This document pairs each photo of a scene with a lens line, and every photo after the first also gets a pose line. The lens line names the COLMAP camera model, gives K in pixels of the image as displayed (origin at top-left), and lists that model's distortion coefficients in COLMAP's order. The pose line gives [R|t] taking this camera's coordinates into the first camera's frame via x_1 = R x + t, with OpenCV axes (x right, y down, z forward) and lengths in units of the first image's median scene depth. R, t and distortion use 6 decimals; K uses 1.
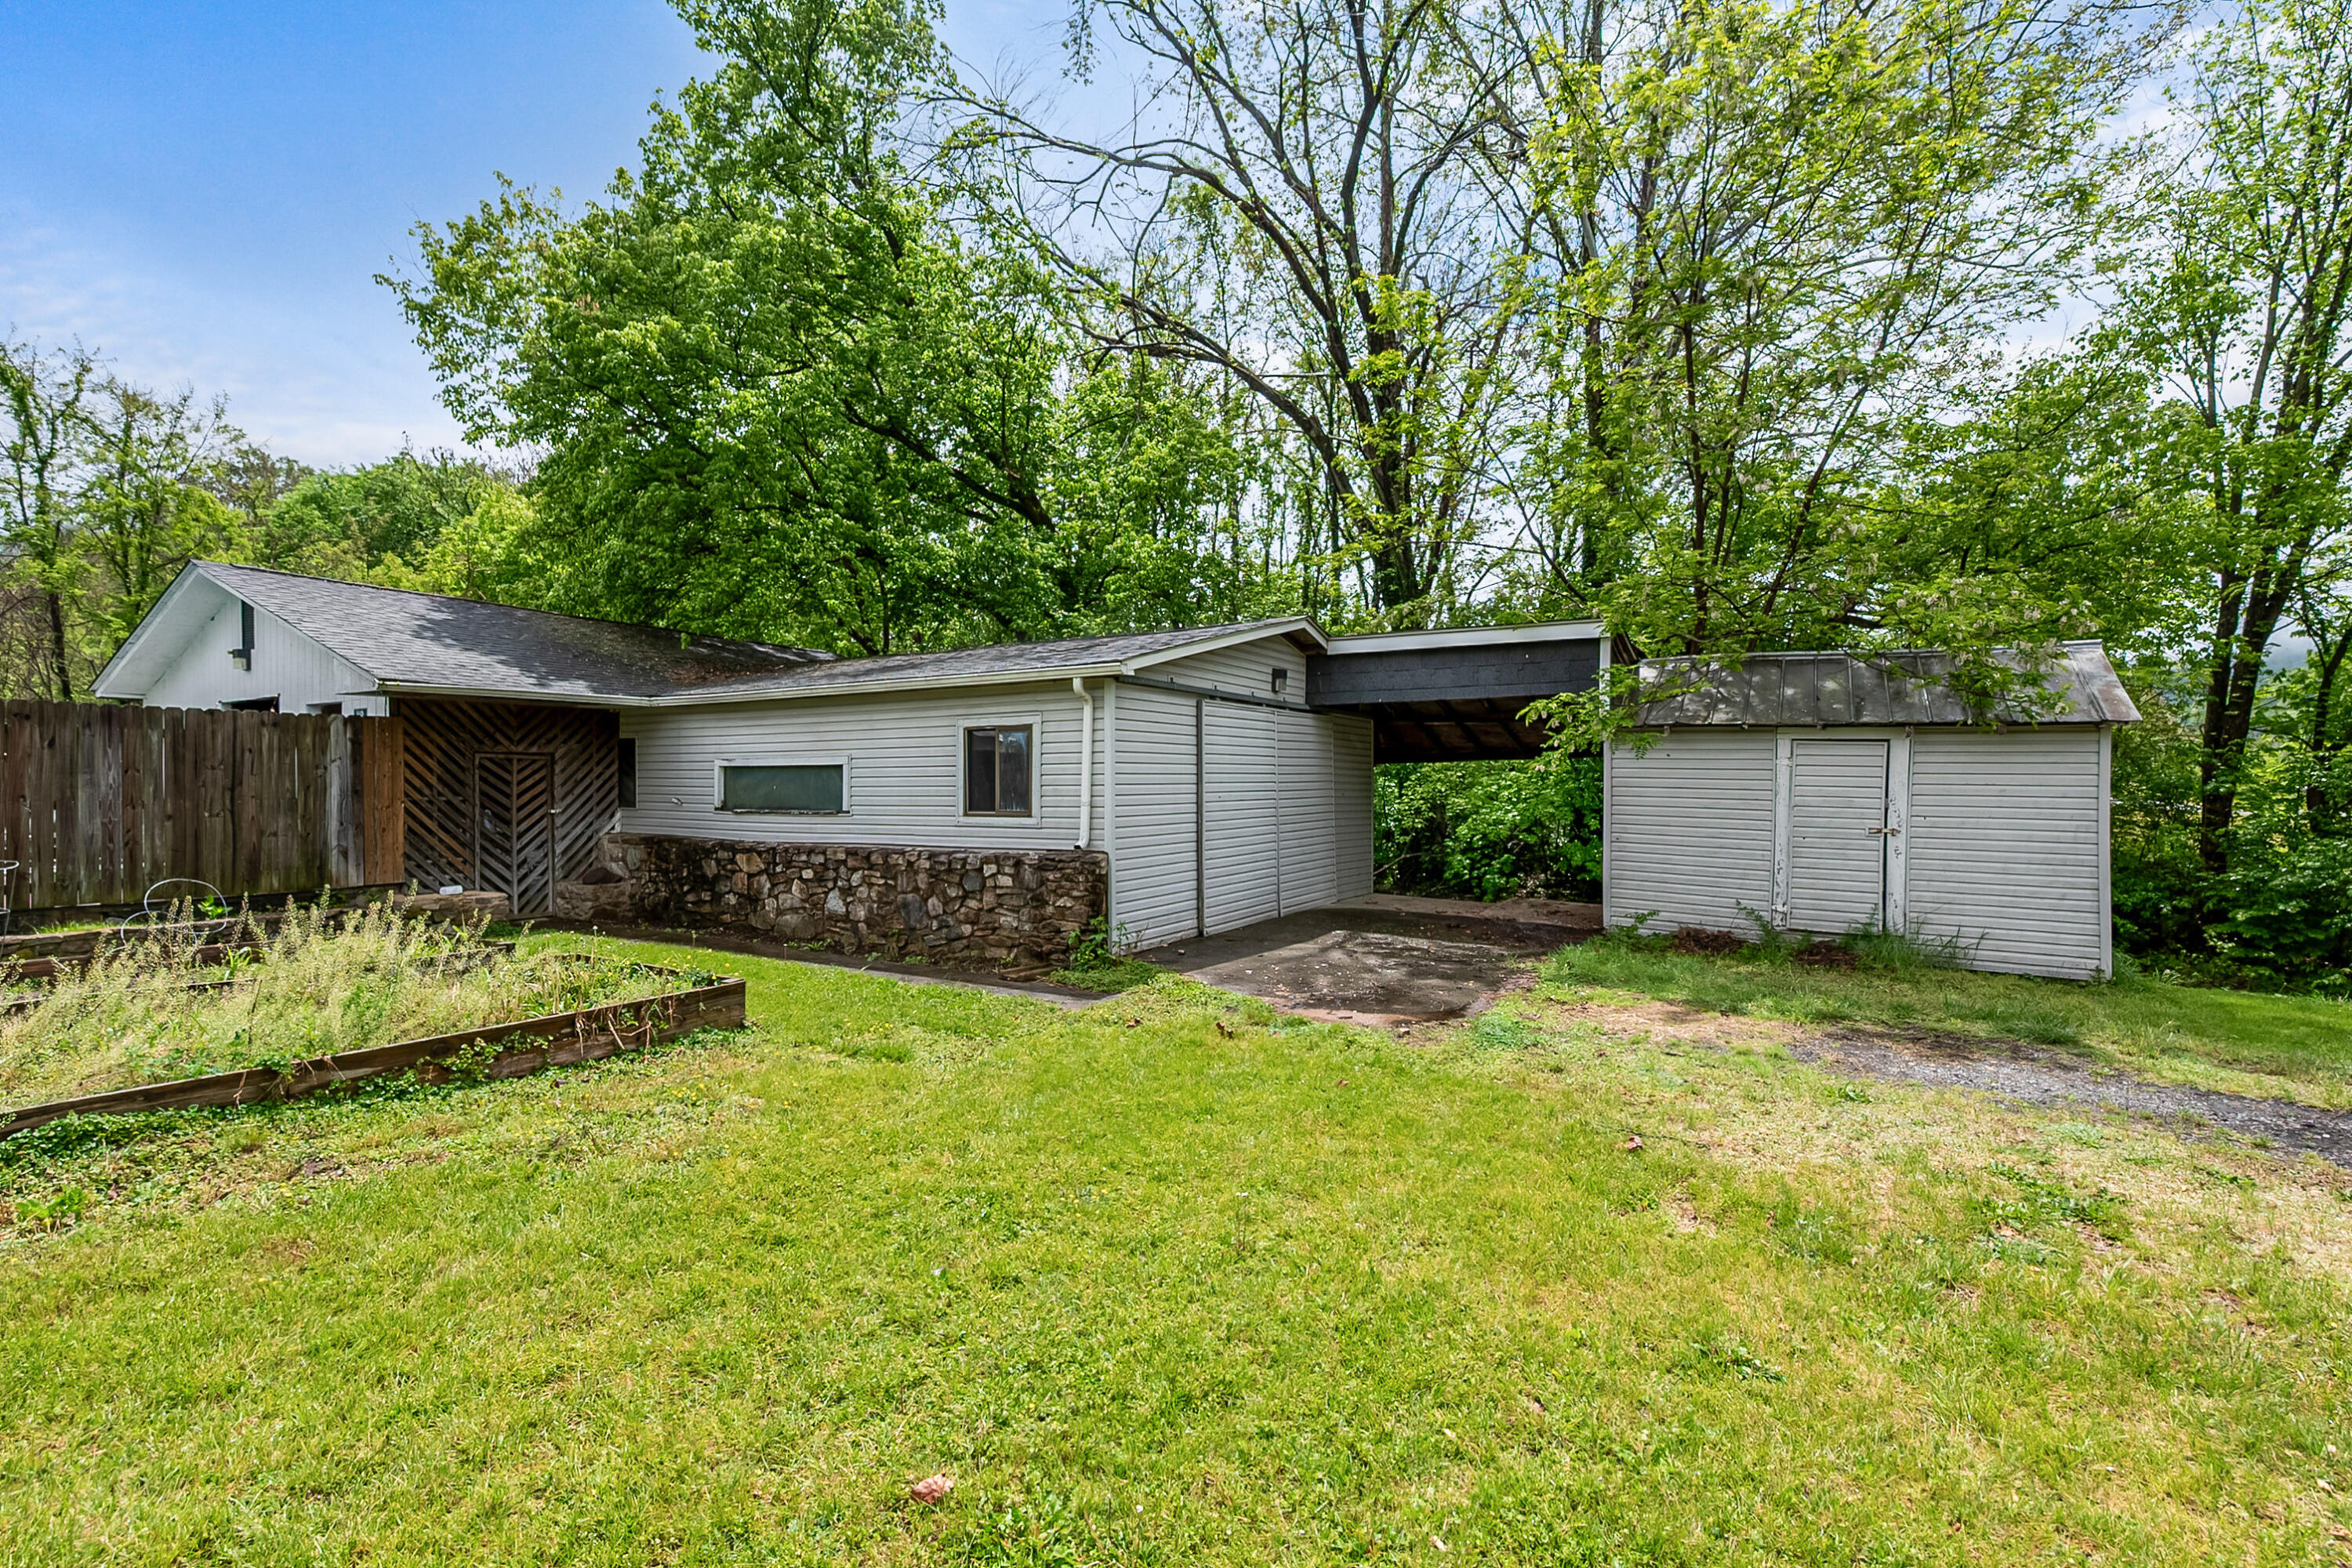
lens RADIAL K [[1043.1, 0, 1181.3], [0, 1043.1, 792.5], [0, 0, 1]] dist [-0.002572, 0.000171]
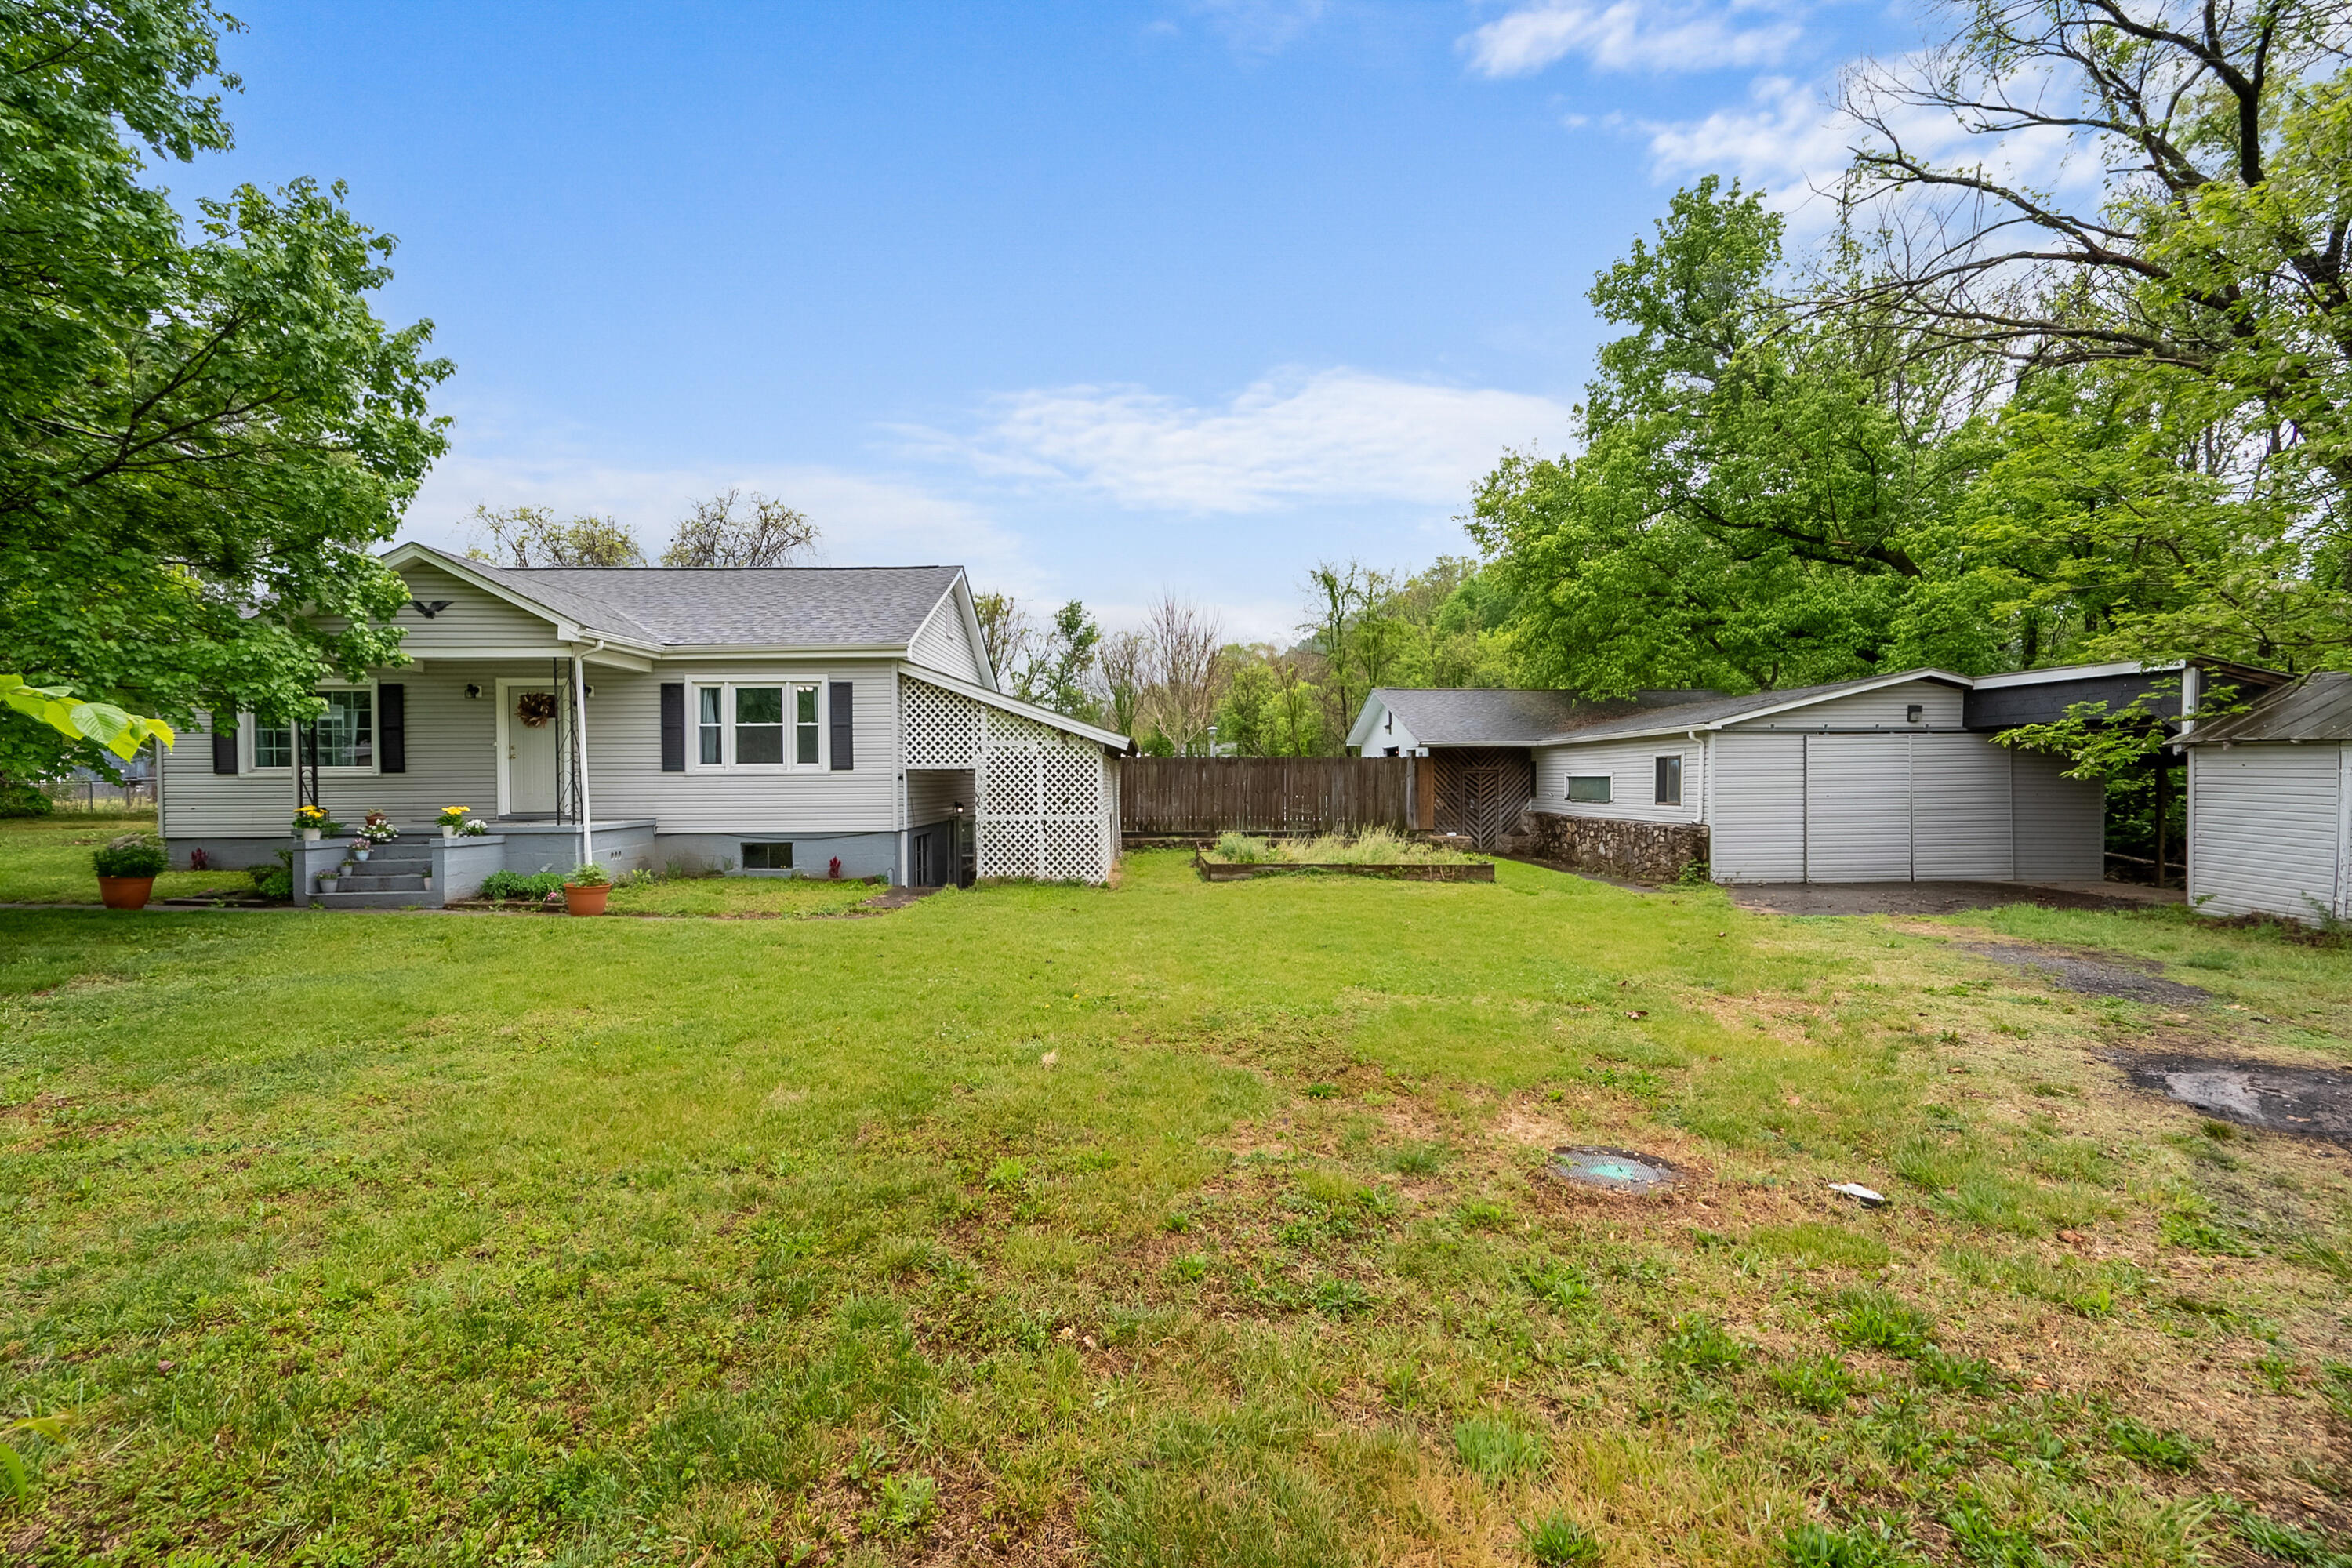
lens RADIAL K [[977.5, 0, 1187.3], [0, 977.5, 794.0], [0, 0, 1]] dist [-0.000301, -0.000339]
pose [[0.541709, 0.010268, -0.840503, 0.743217], [-0.002341, 0.999940, 0.010707, -0.011811], [0.840563, -0.003833, 0.541701, -0.594283]]
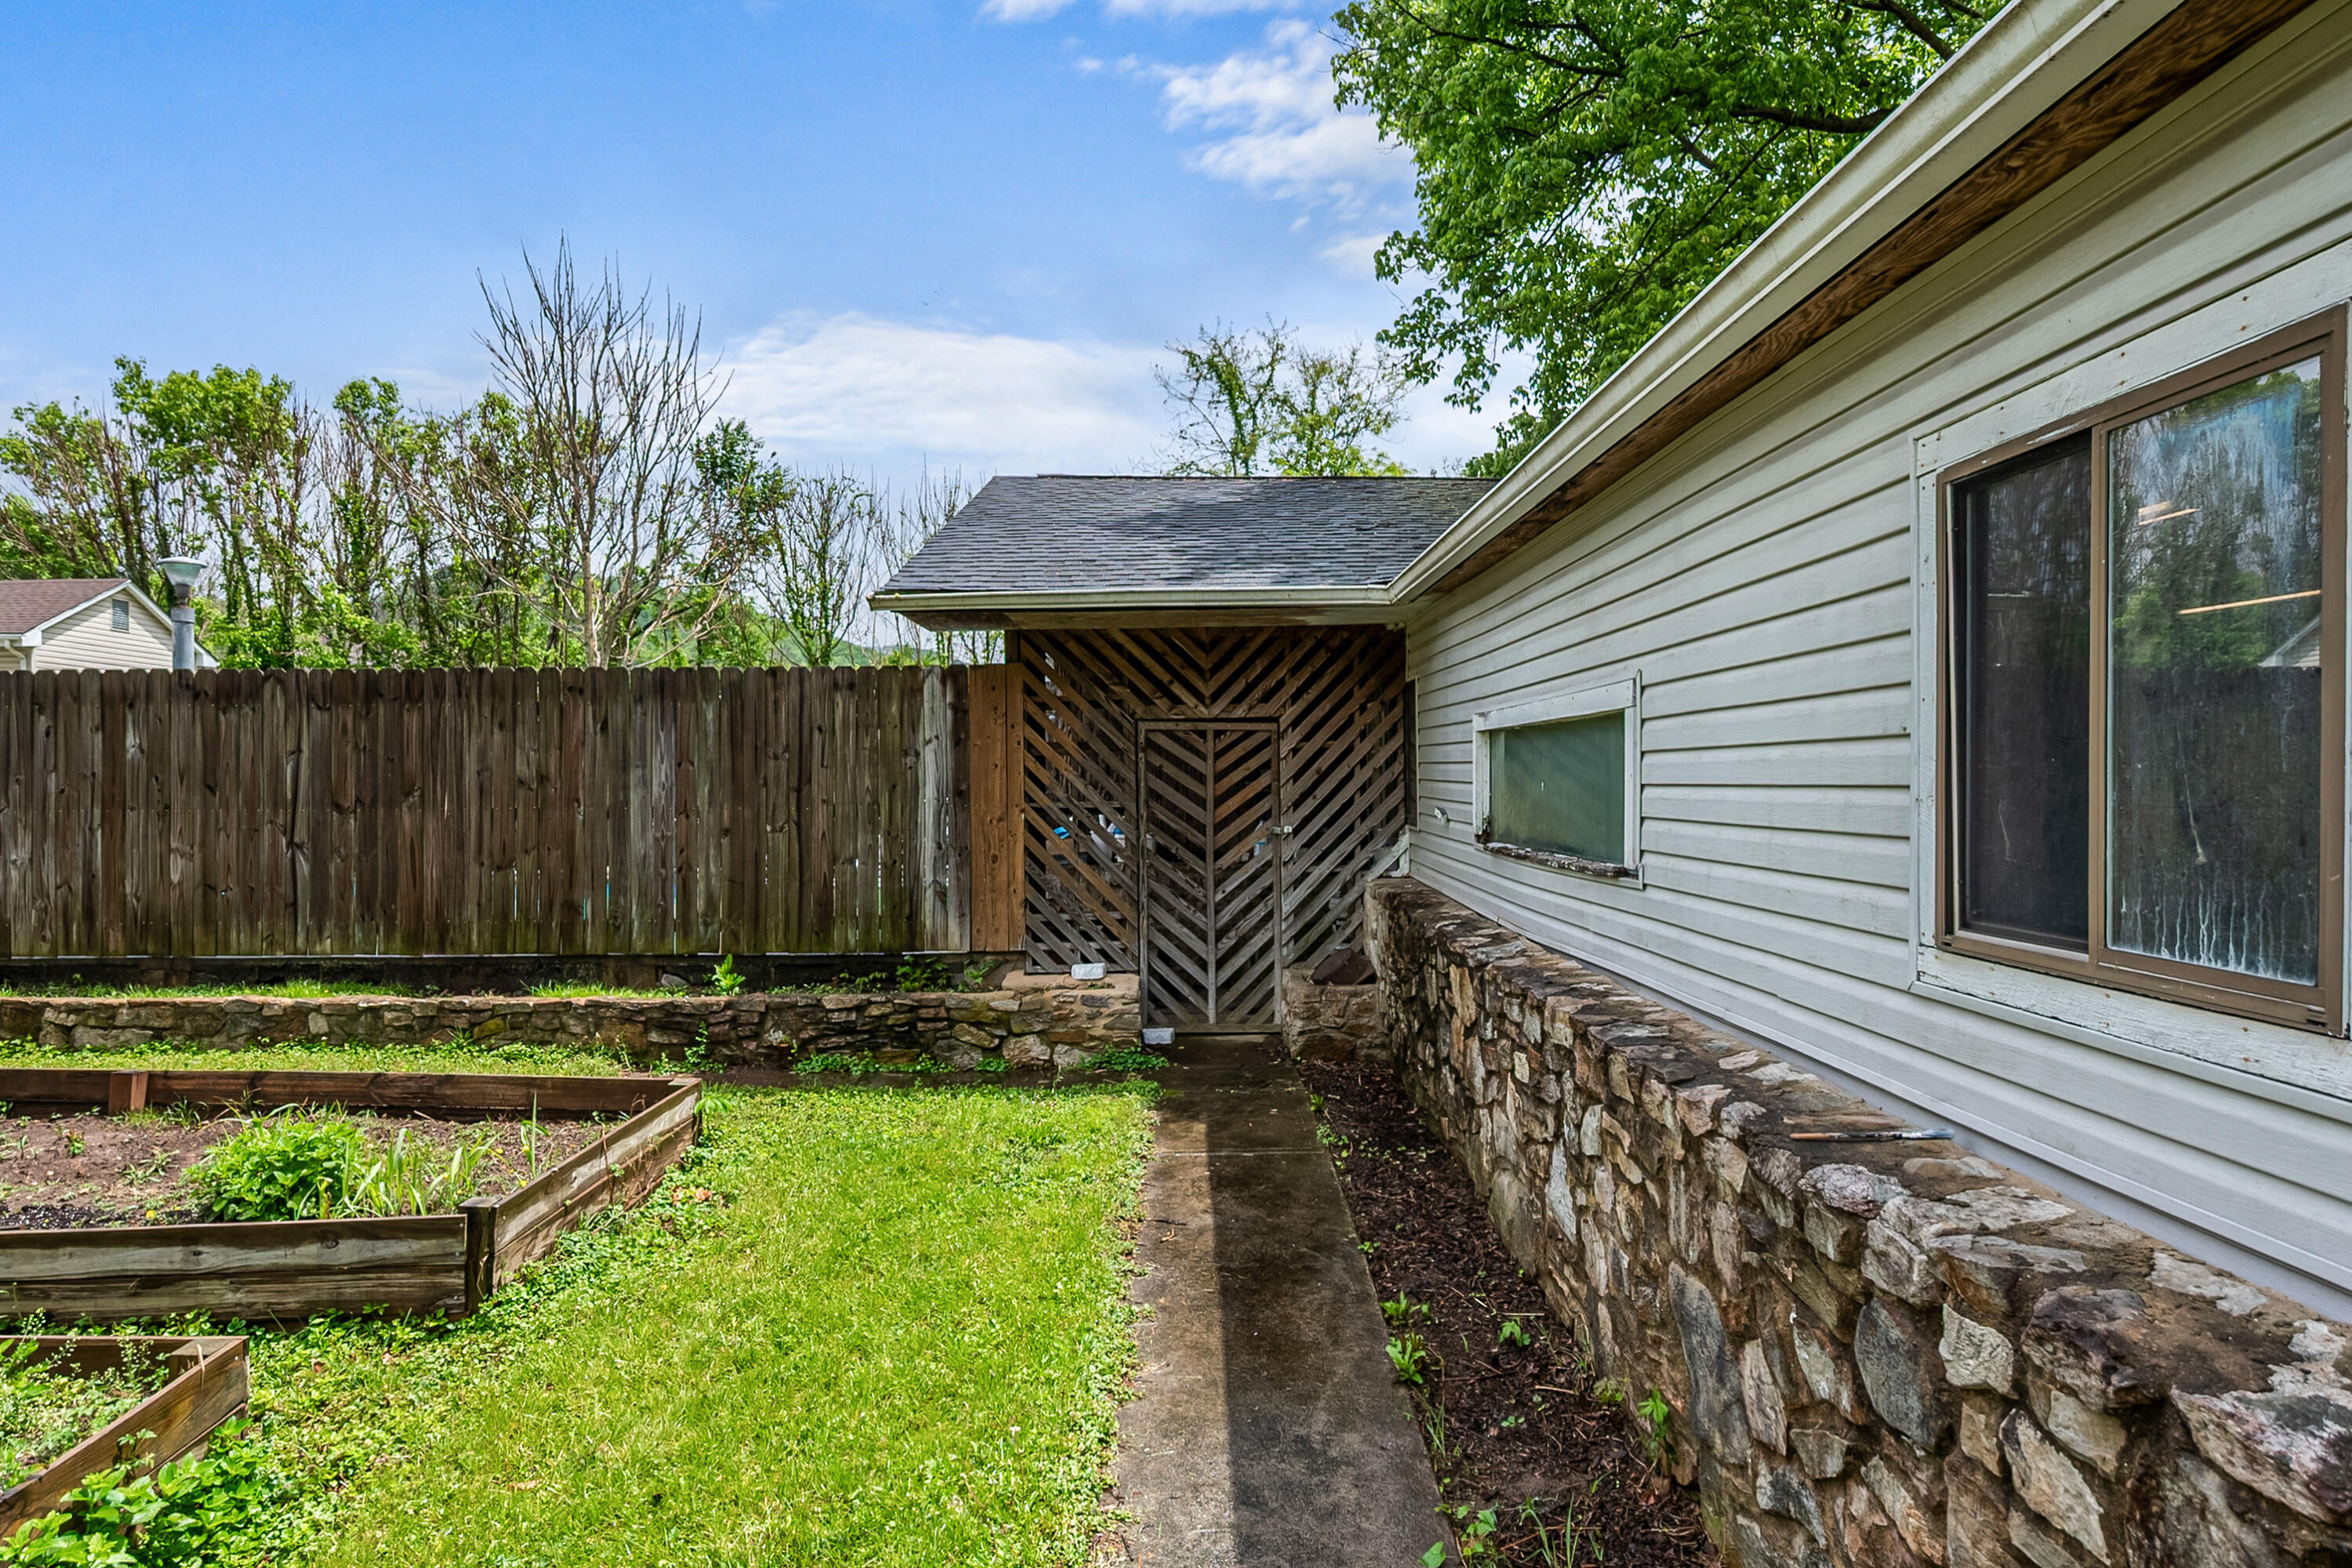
lens RADIAL K [[1343.9, 0, 1183.0], [0, 1343.9, 777.3], [0, 0, 1]] dist [0.001287, 0.000236]
pose [[0.511201, -0.003298, -0.859455, -0.065751], [0.002501, 0.999994, -0.002350, -0.007505], [0.859457, -0.000948, 0.511206, 0.703314]]
